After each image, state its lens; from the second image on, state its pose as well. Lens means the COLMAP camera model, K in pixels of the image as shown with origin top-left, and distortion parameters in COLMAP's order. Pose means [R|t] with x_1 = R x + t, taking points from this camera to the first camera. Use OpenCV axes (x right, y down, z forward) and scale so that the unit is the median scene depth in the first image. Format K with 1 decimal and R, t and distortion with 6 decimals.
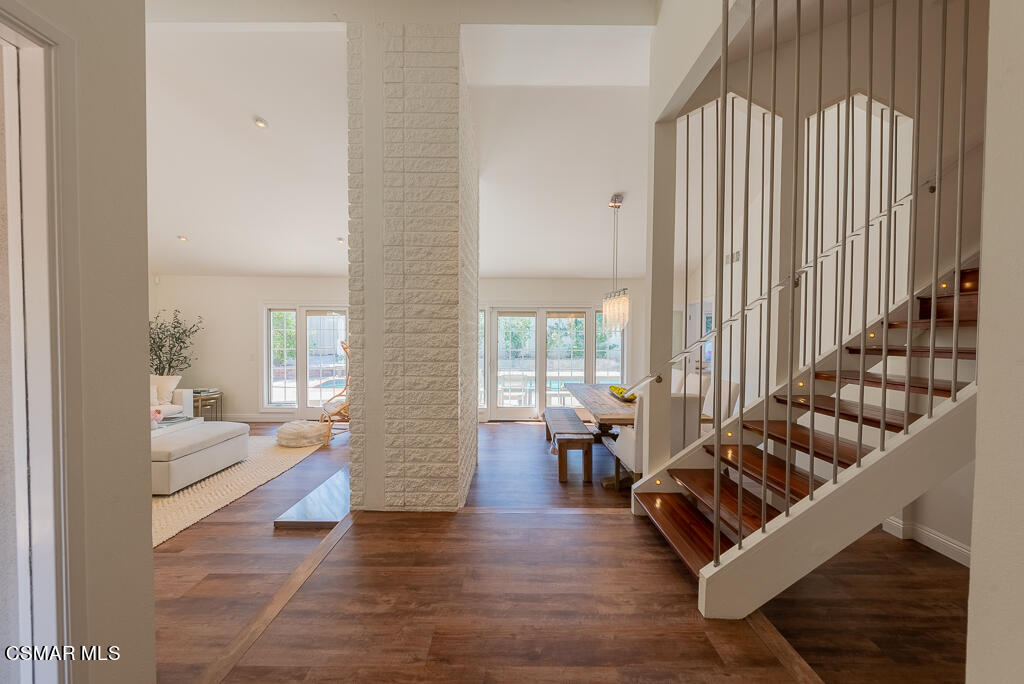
lens RADIAL K [[406.2, 0, 512.0], [0, 406.2, 342.0], [0, 0, 1]] dist [0.013172, -0.000189]
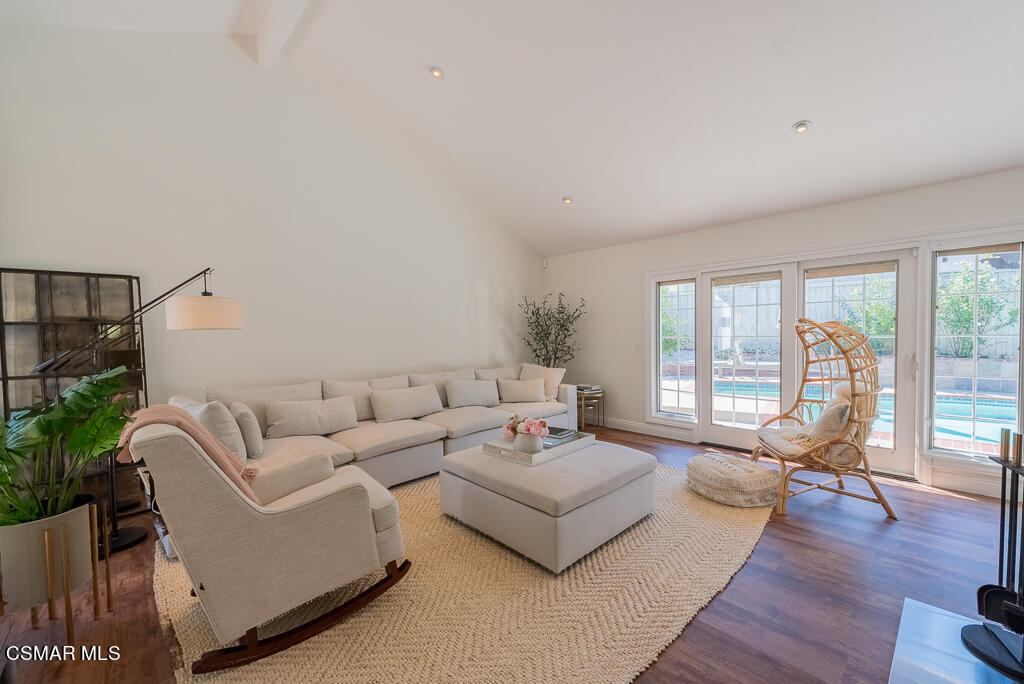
lens RADIAL K [[406.2, 0, 512.0], [0, 406.2, 342.0], [0, 0, 1]] dist [0.013172, -0.000189]
pose [[0.696088, 0.001228, -0.717956, -0.269924], [0.003437, 0.999981, 0.005042, 0.022230], [0.717949, -0.005977, 0.696071, 0.321888]]
